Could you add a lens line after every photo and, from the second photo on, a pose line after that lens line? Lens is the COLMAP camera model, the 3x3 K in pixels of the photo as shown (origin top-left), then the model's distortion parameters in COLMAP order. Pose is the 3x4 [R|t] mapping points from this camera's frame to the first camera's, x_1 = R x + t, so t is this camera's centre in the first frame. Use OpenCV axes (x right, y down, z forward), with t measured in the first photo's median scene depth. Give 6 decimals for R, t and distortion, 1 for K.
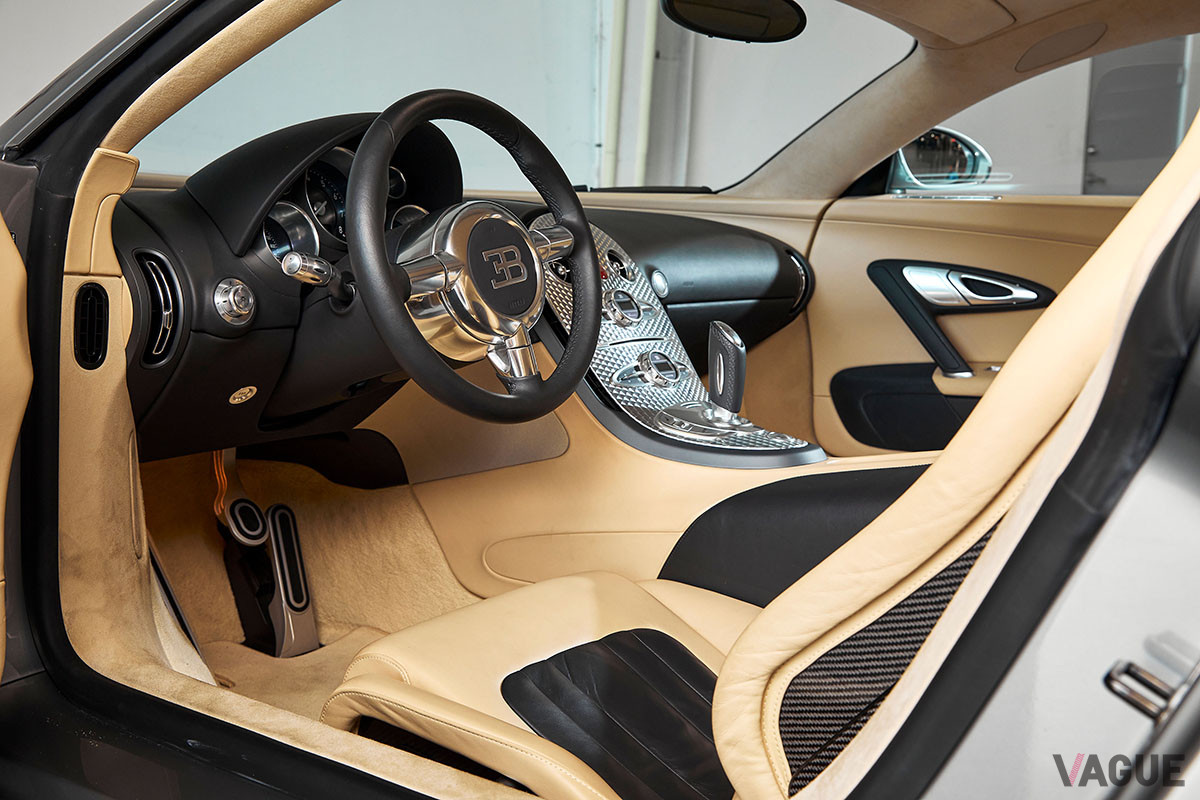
lens RADIAL K [[1491.0, 0, 600.6], [0, 1491.0, 397.9], [0, 0, 1]] dist [-0.004378, 0.000000]
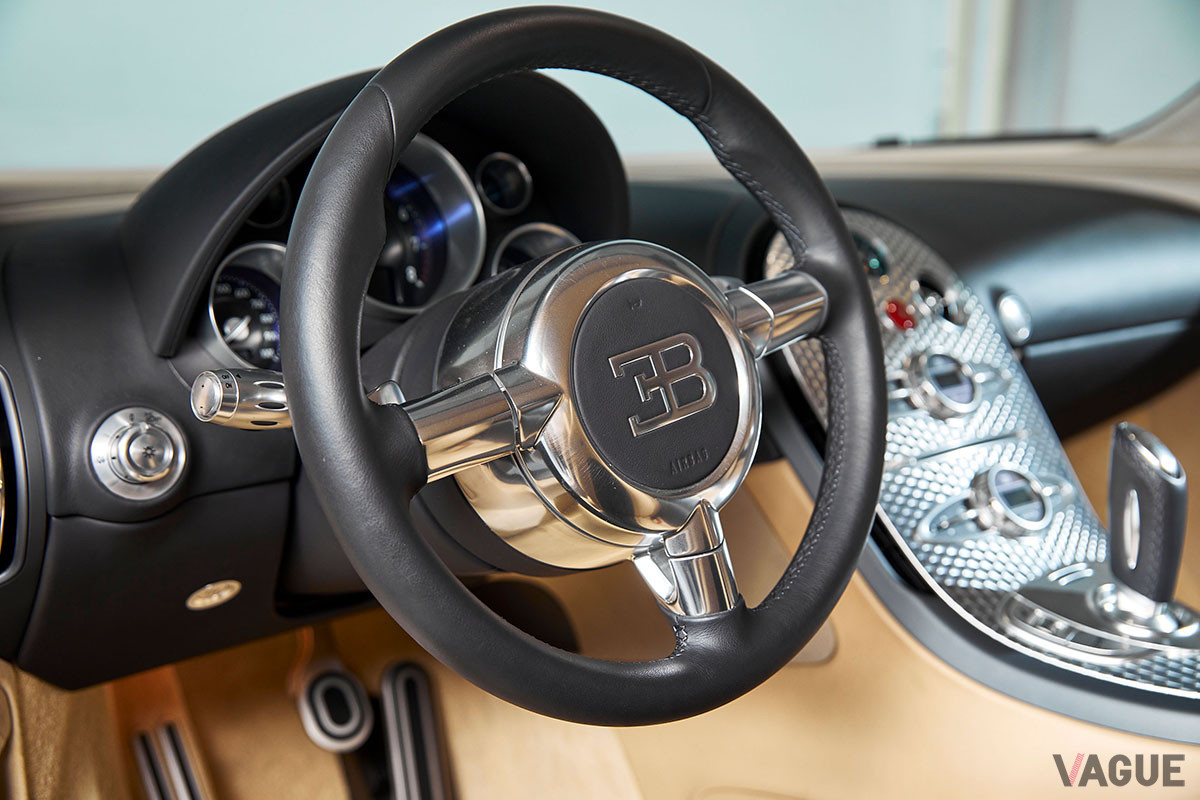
lens RADIAL K [[1408.8, 0, 603.8], [0, 1408.8, 403.0], [0, 0, 1]] dist [0.048015, 0.000000]
pose [[0.970479, 0.009693, -0.240991, 0.020343], [0.007466, 0.997506, 0.070186, -0.095330], [0.241070, -0.069913, 0.967986, 0.478486]]
